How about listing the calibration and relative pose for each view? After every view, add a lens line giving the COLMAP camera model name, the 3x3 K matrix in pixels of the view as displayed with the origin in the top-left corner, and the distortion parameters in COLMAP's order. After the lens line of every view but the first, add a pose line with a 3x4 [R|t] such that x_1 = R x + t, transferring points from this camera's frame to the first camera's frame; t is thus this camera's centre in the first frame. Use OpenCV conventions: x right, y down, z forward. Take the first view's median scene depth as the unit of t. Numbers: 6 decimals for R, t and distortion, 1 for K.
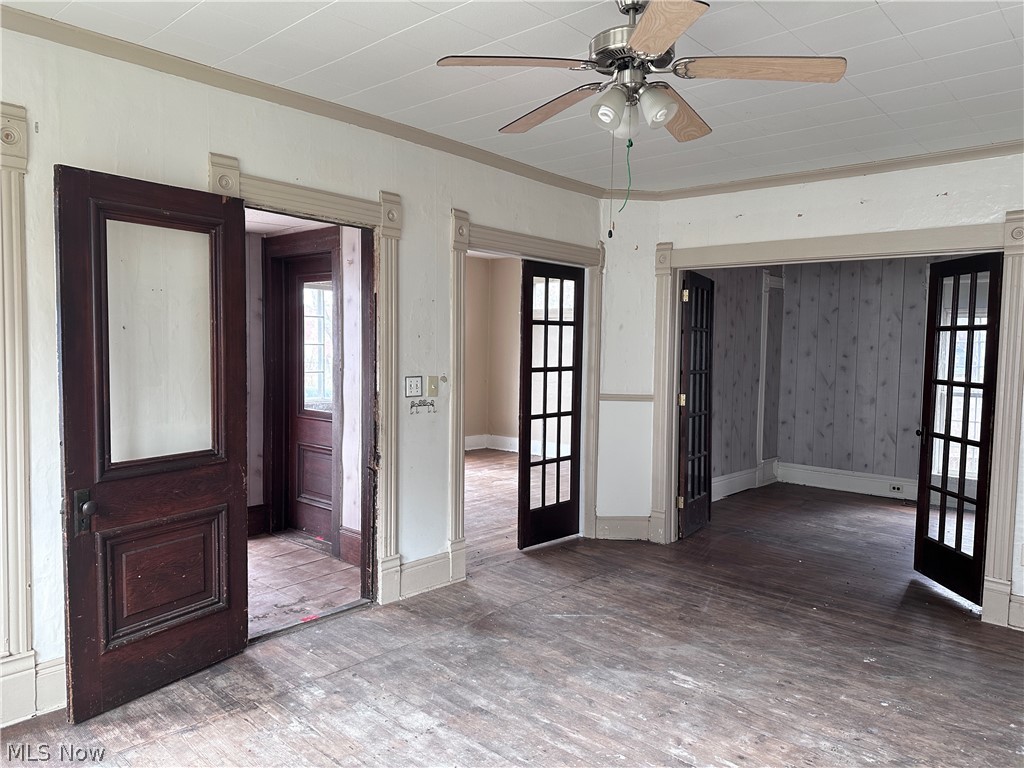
lens RADIAL K [[718.0, 0, 538.5], [0, 718.0, 383.0], [0, 0, 1]] dist [0.050268, -0.034207]
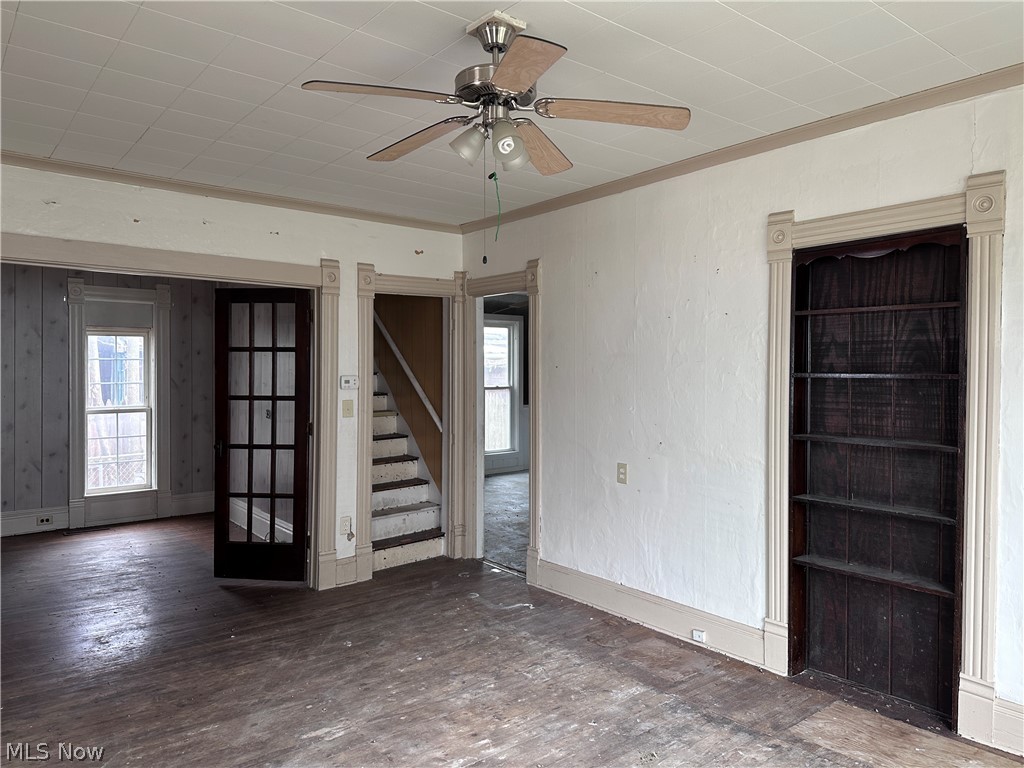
lens RADIAL K [[718.0, 0, 493.4], [0, 718.0, 375.2], [0, 0, 1]] dist [0.050268, -0.034207]
pose [[0.181753, -0.026840, 0.982978, -0.369930], [0.054653, 0.998358, 0.017155, -0.026568], [-0.981824, 0.050605, 0.182922, 0.340353]]
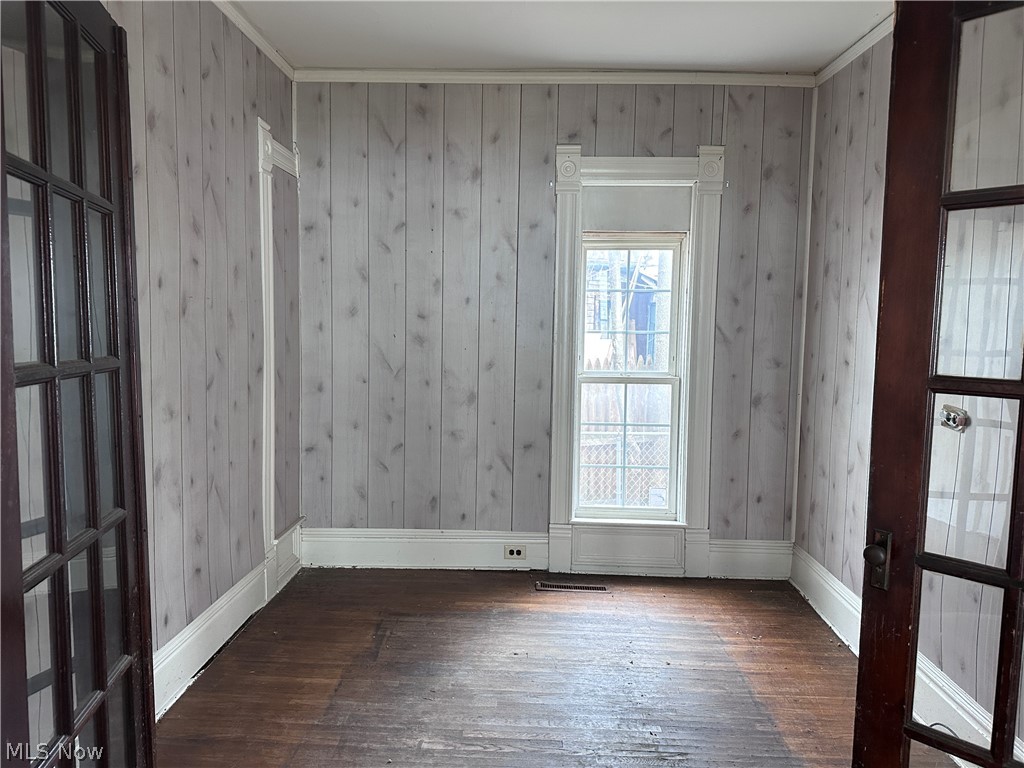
lens RADIAL K [[718.0, 0, 506.8], [0, 718.0, 379.0], [0, 0, 1]] dist [0.050268, -0.034207]
pose [[0.773732, -0.055377, 0.631088, 0.180458], [0.031762, 0.998310, 0.048660, -0.019039], [-0.632716, -0.017605, 0.774184, 0.719009]]
